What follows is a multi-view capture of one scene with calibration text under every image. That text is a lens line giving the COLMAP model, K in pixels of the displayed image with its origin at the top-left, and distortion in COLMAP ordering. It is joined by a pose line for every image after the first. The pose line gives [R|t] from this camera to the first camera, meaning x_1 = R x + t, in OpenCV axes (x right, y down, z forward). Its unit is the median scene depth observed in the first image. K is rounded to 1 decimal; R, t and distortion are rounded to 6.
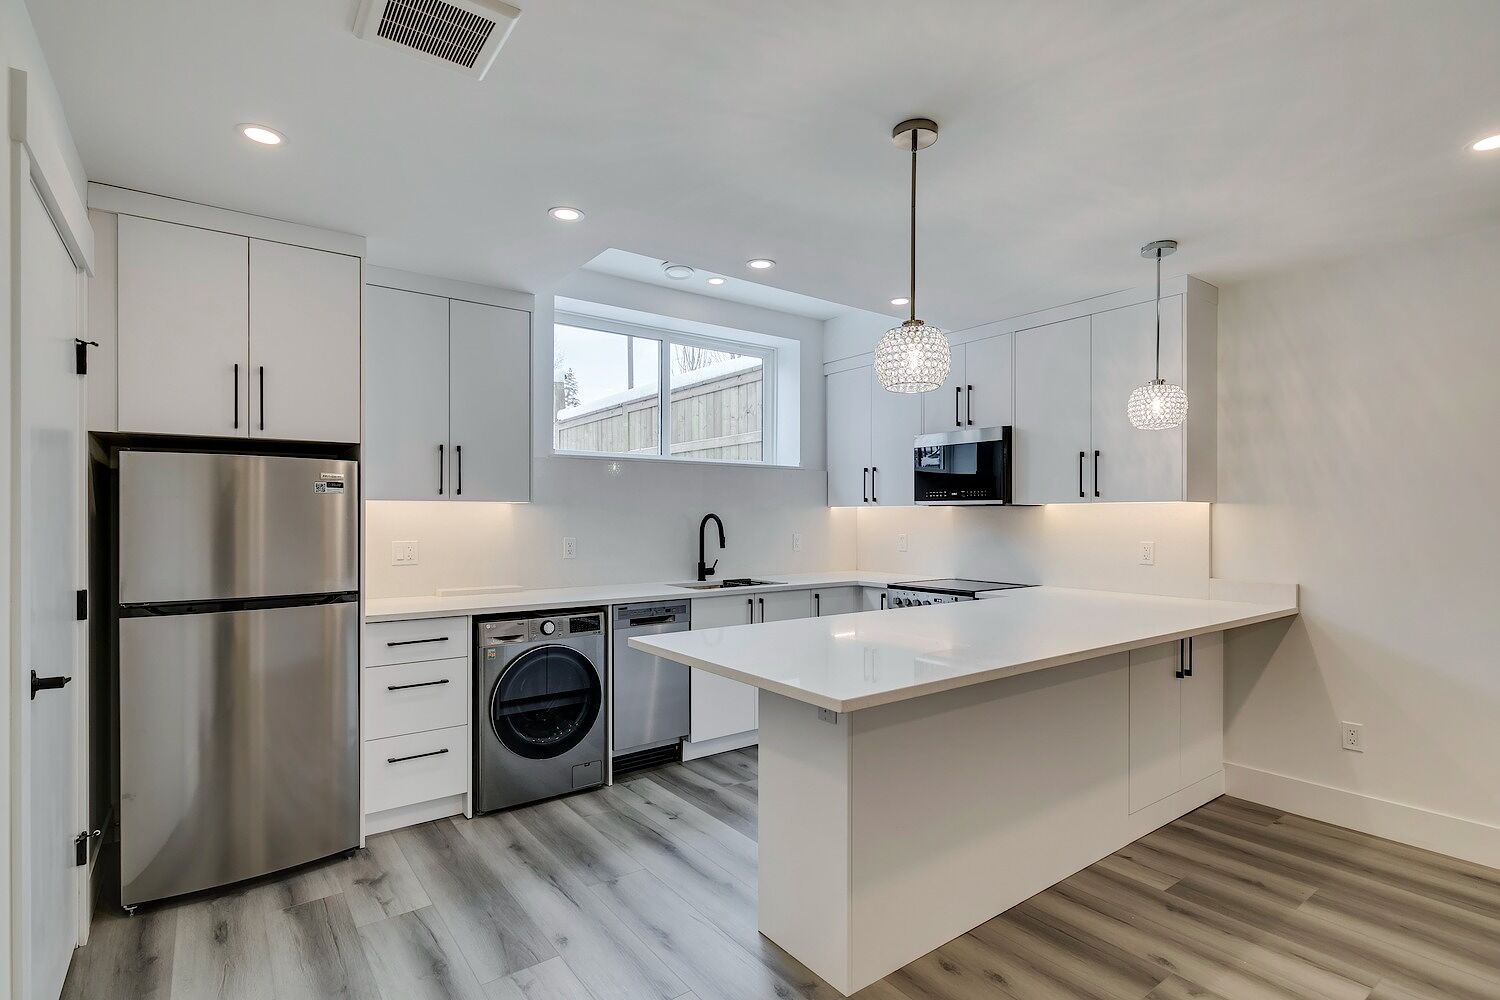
lens RADIAL K [[721.2, 0, 739.4], [0, 721.2, 522.4], [0, 0, 1]] dist [0.000935, 0.000485]
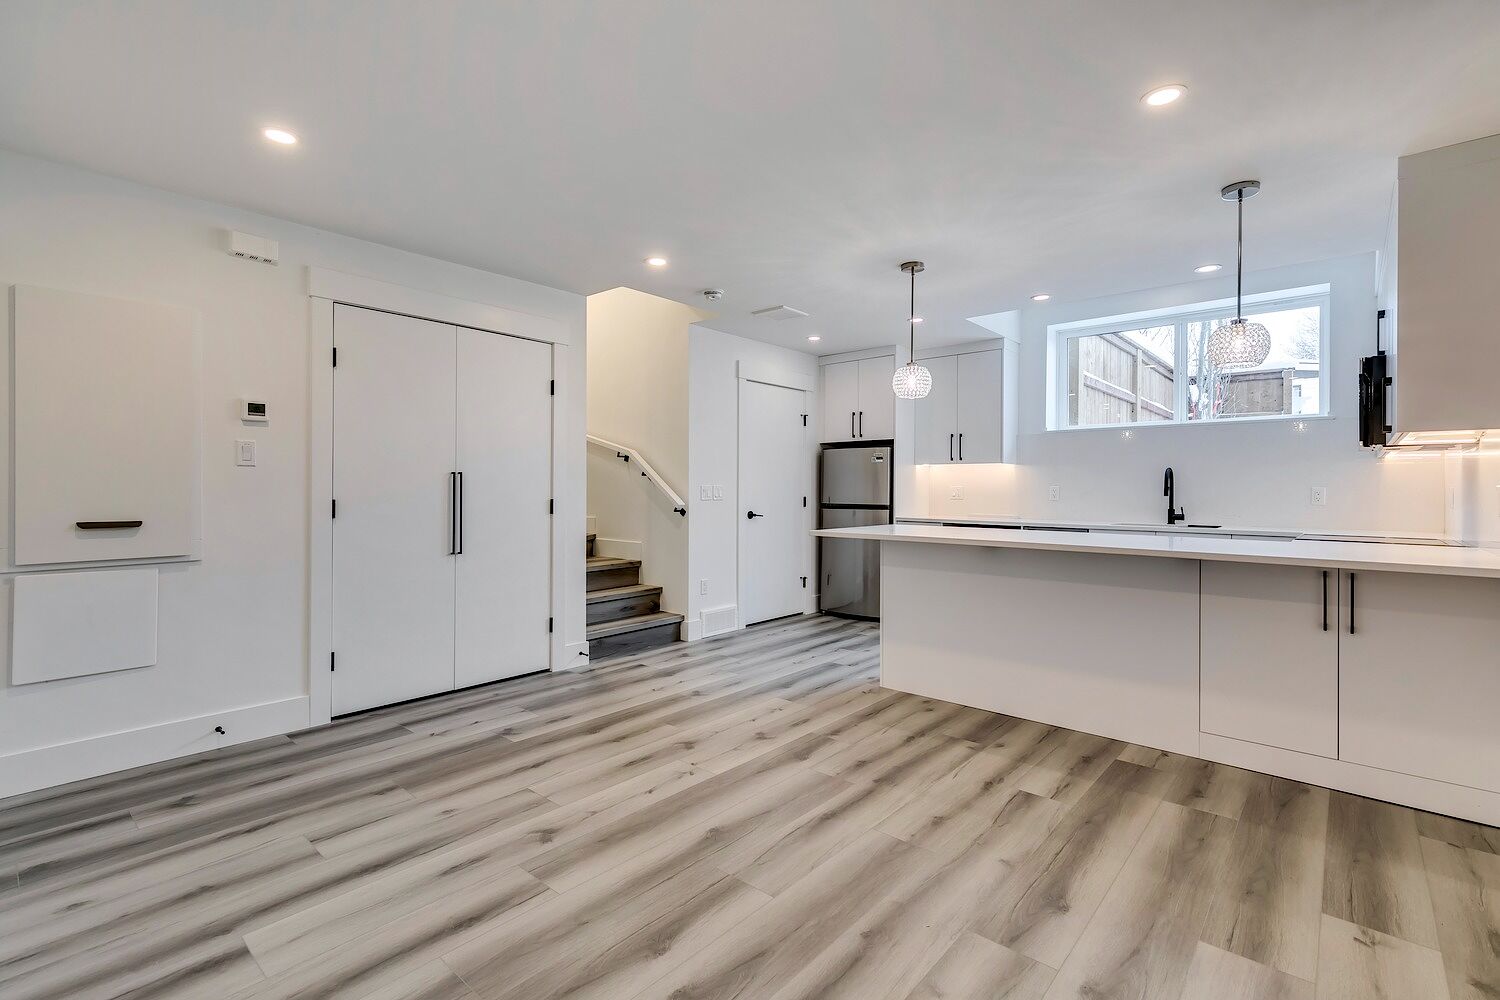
lens RADIAL K [[681.8, 0, 748.6], [0, 681.8, 503.0], [0, 0, 1]] dist [0.003319, 0.000611]
pose [[0.213648, 0.018970, -0.976726, 1.432214], [-0.012864, 0.999779, 0.016604, 0.057494], [0.976826, 0.009017, 0.213845, 0.124335]]
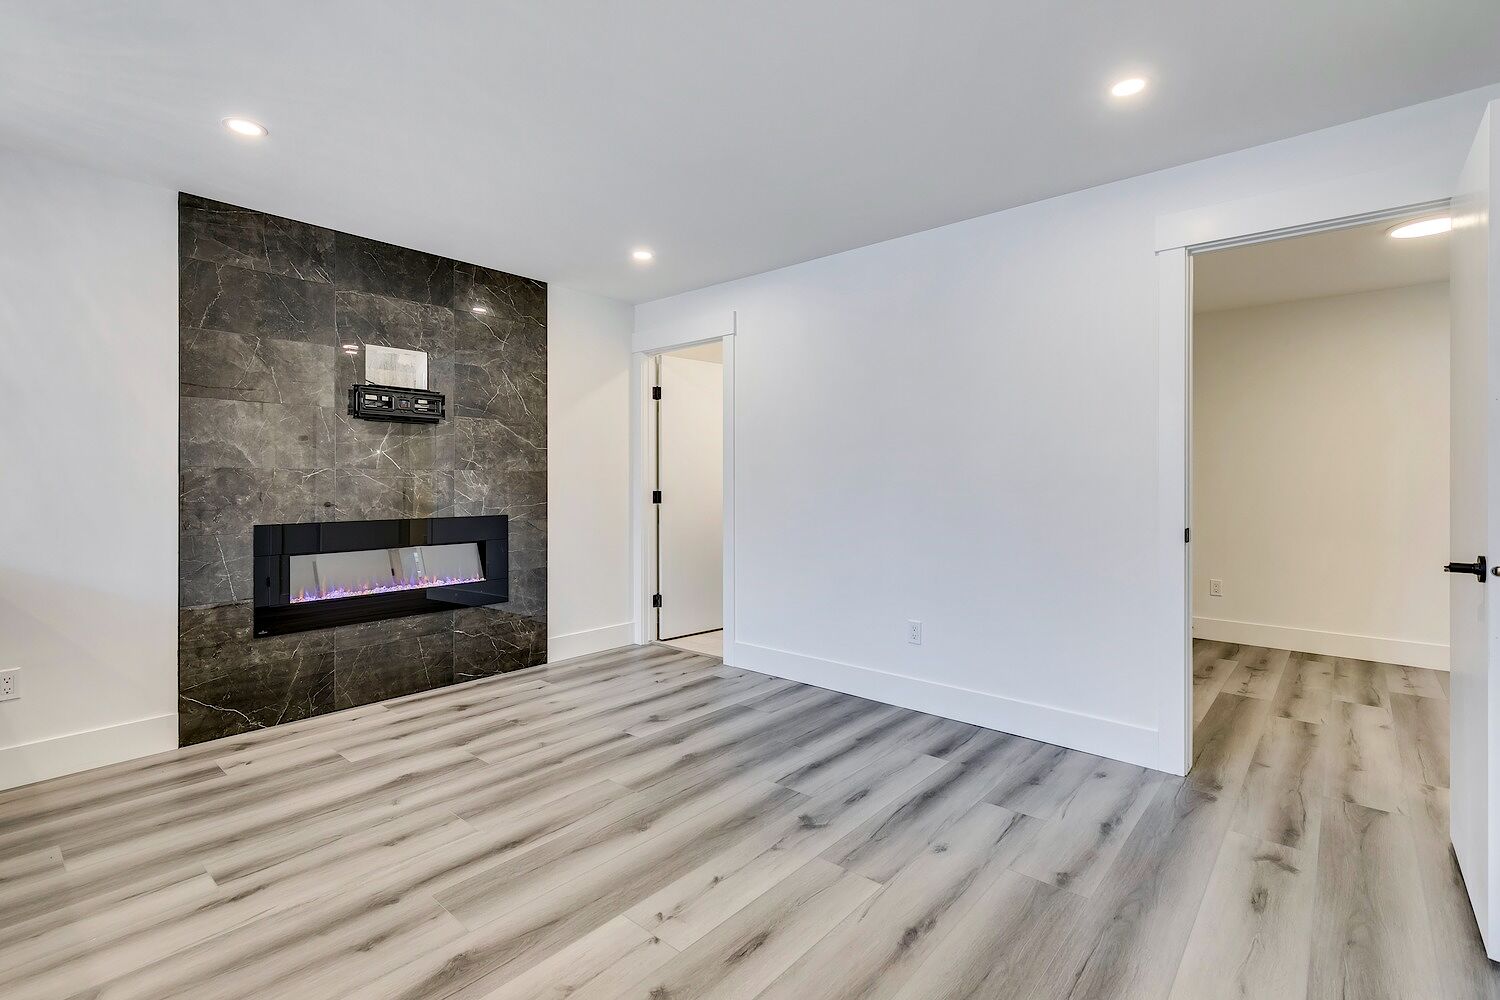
lens RADIAL K [[681.8, 0, 748.6], [0, 681.8, 503.0], [0, 0, 1]] dist [0.003319, 0.000611]
pose [[-0.221632, -0.033126, 0.974567, -0.188484], [0.008119, 0.999325, 0.035814, 0.052471], [-0.975096, 0.015850, -0.221214, 0.314483]]
